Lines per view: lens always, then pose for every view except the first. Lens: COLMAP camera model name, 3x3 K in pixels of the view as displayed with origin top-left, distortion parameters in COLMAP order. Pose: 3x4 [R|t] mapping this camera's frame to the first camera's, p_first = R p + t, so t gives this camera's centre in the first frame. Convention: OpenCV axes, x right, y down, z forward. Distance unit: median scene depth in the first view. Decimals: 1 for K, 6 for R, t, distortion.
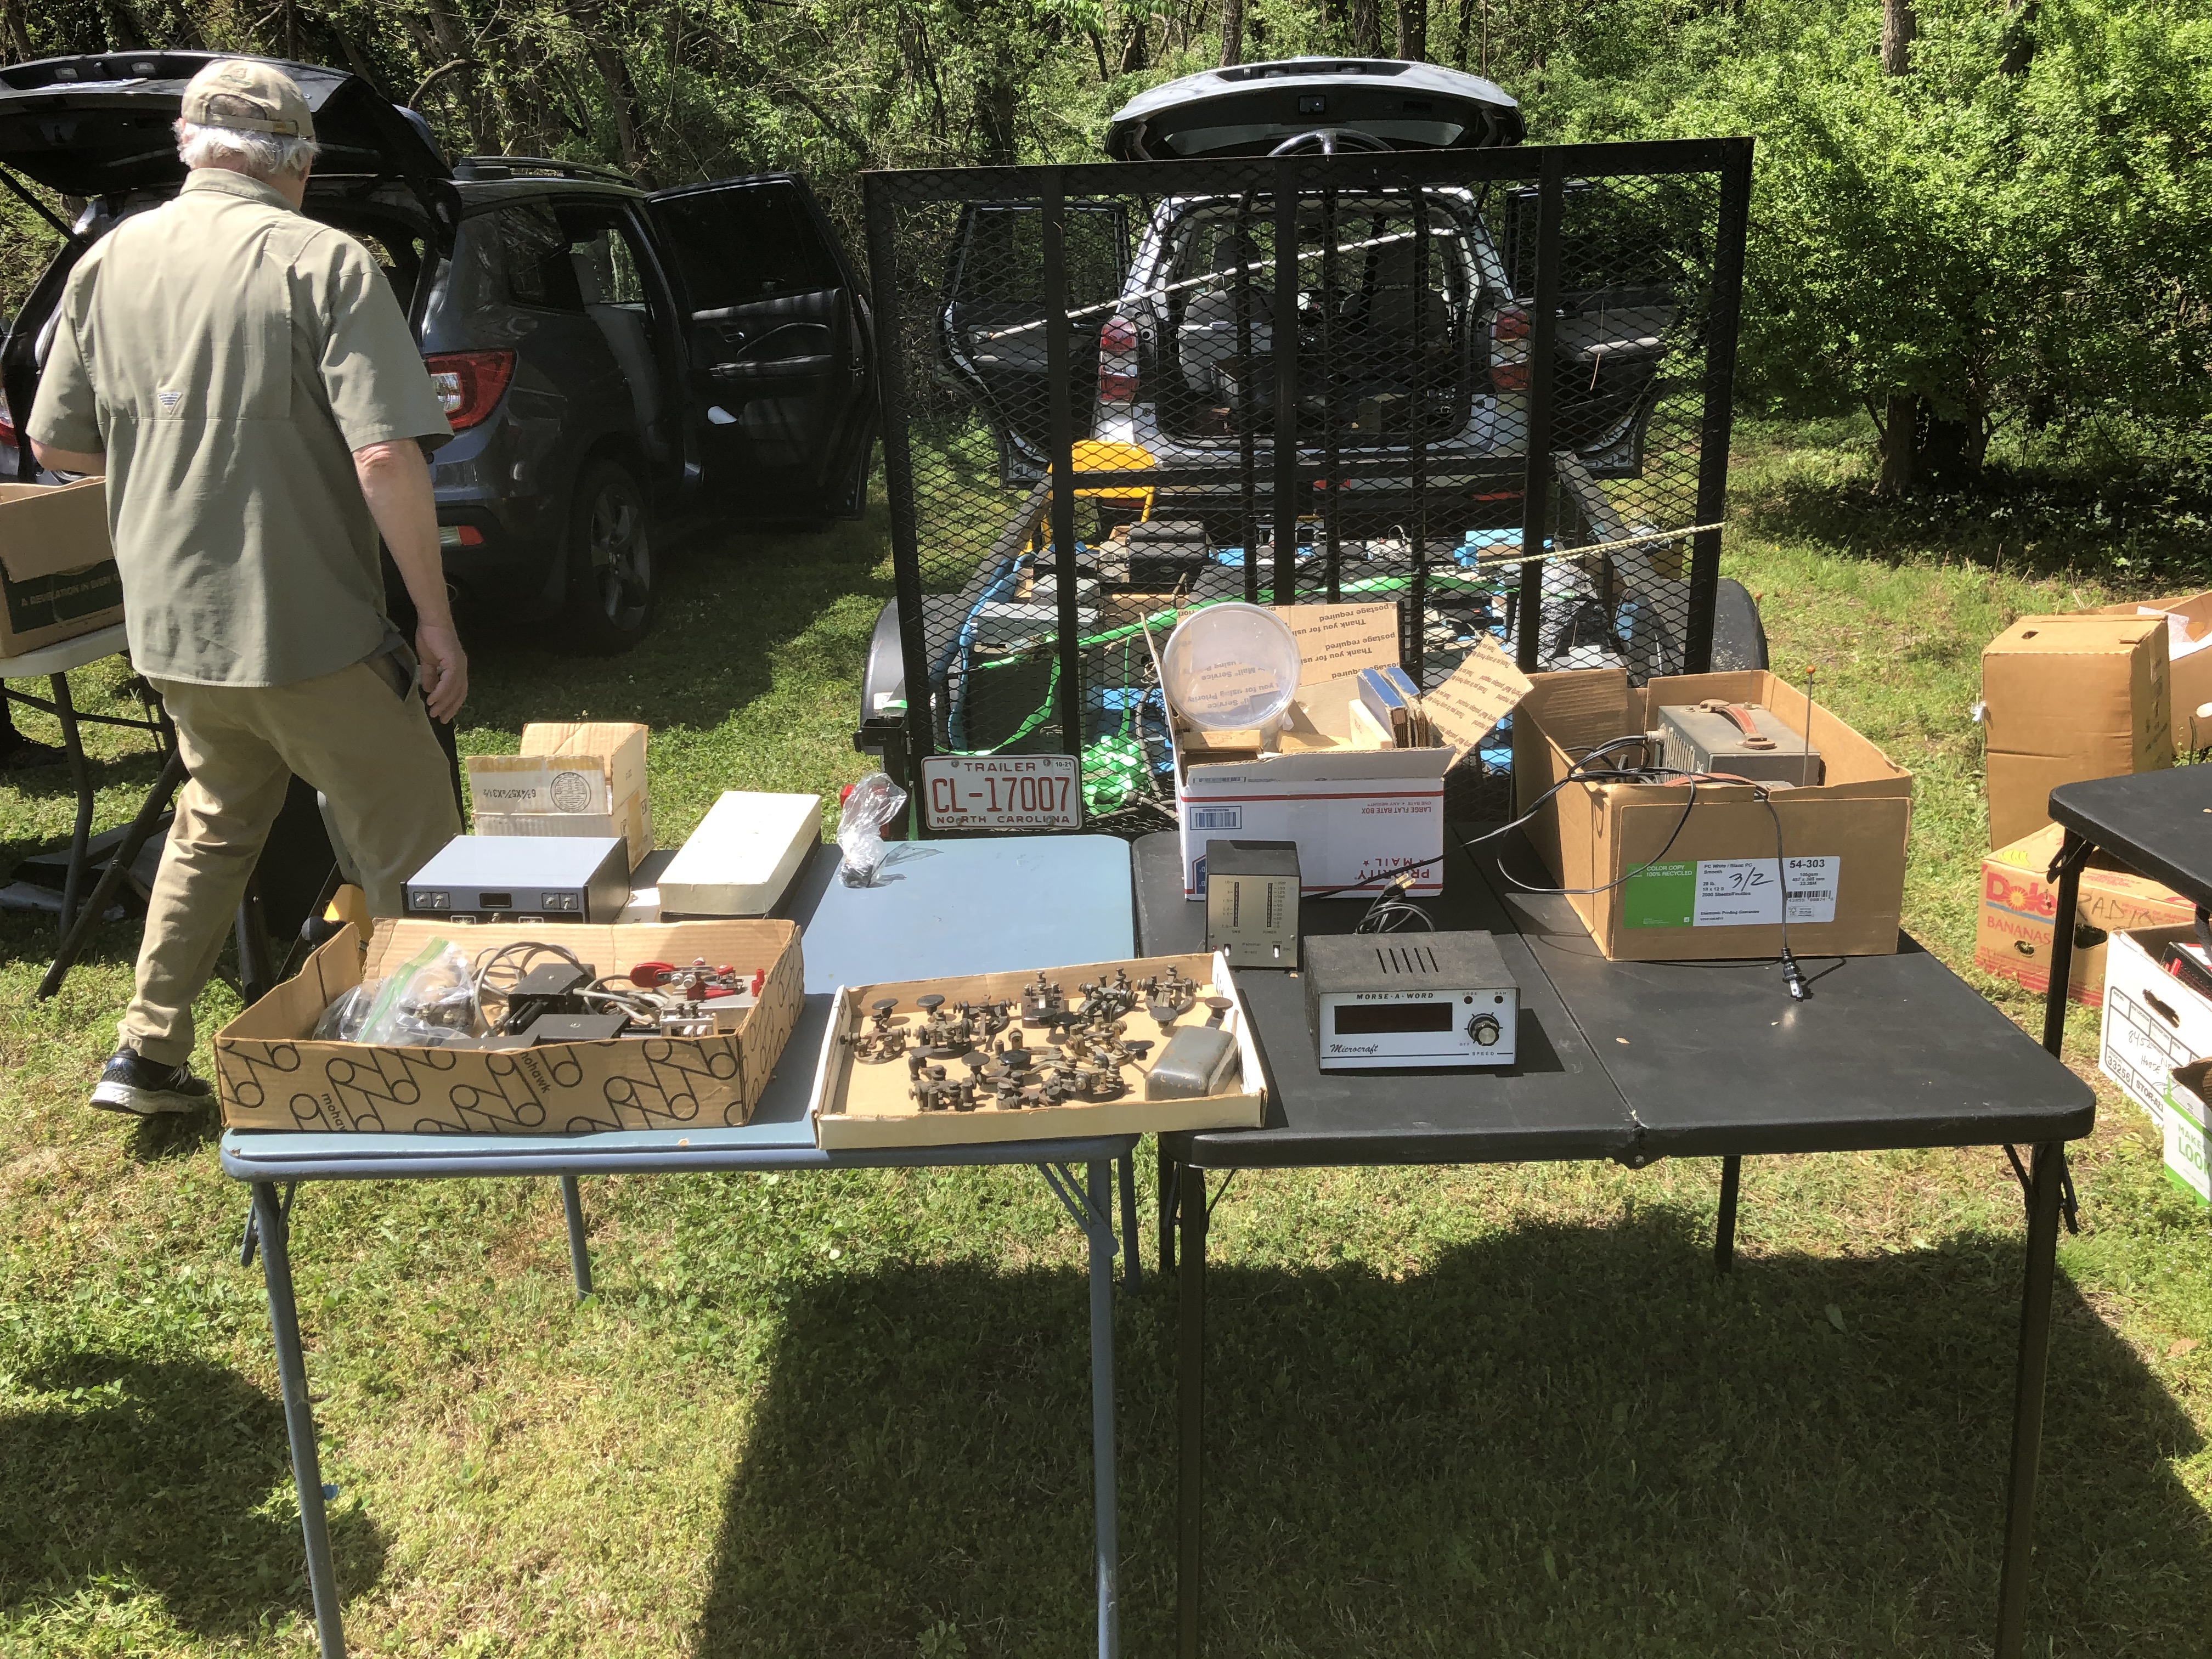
lens RADIAL K [[1823.8, 0, 1074.1], [0, 1823.8, 838.4], [0, 0, 1]] dist [0.001569, 0.008209]
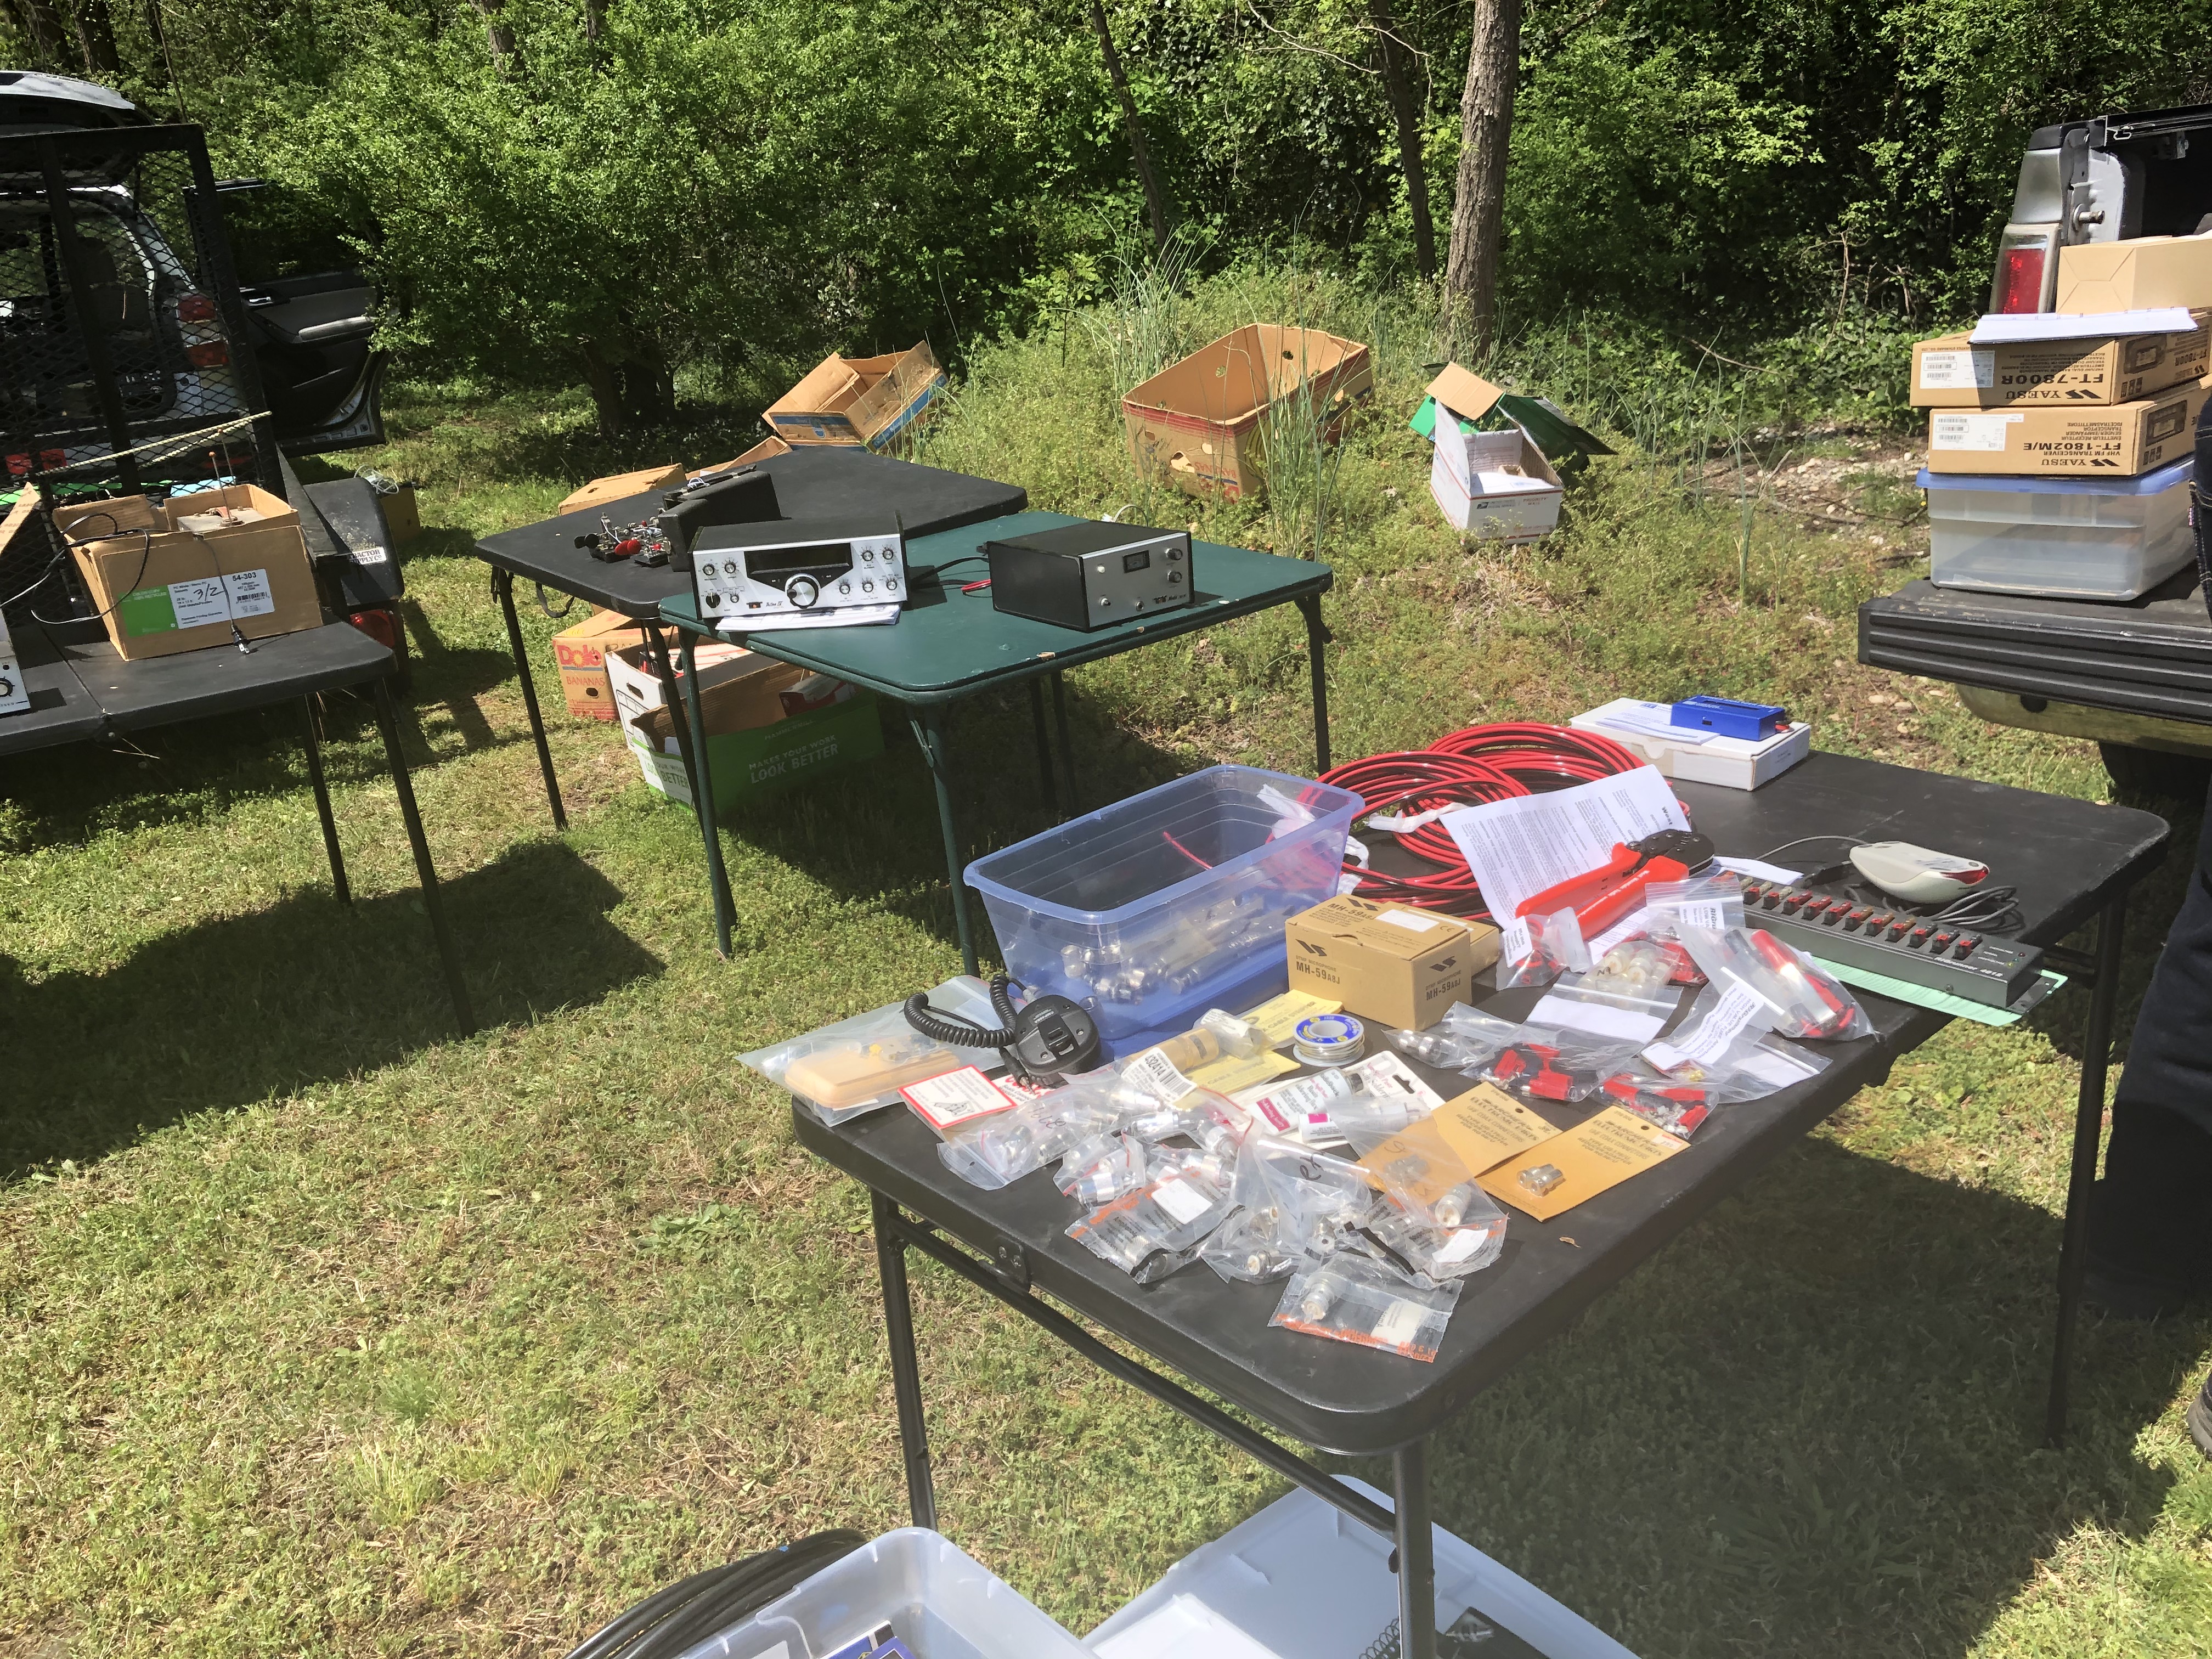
lens RADIAL K [[1757.5, 0, 1106.0], [0, 1757.5, 829.5], [0, 0, 1]] dist [0.041163, -0.090993]
pose [[0.804544, -0.226098, 0.549171, 0.027461], [0.223398, 0.971998, 0.072898, 0.067883], [-0.550274, 0.064034, 0.832525, -0.160339]]
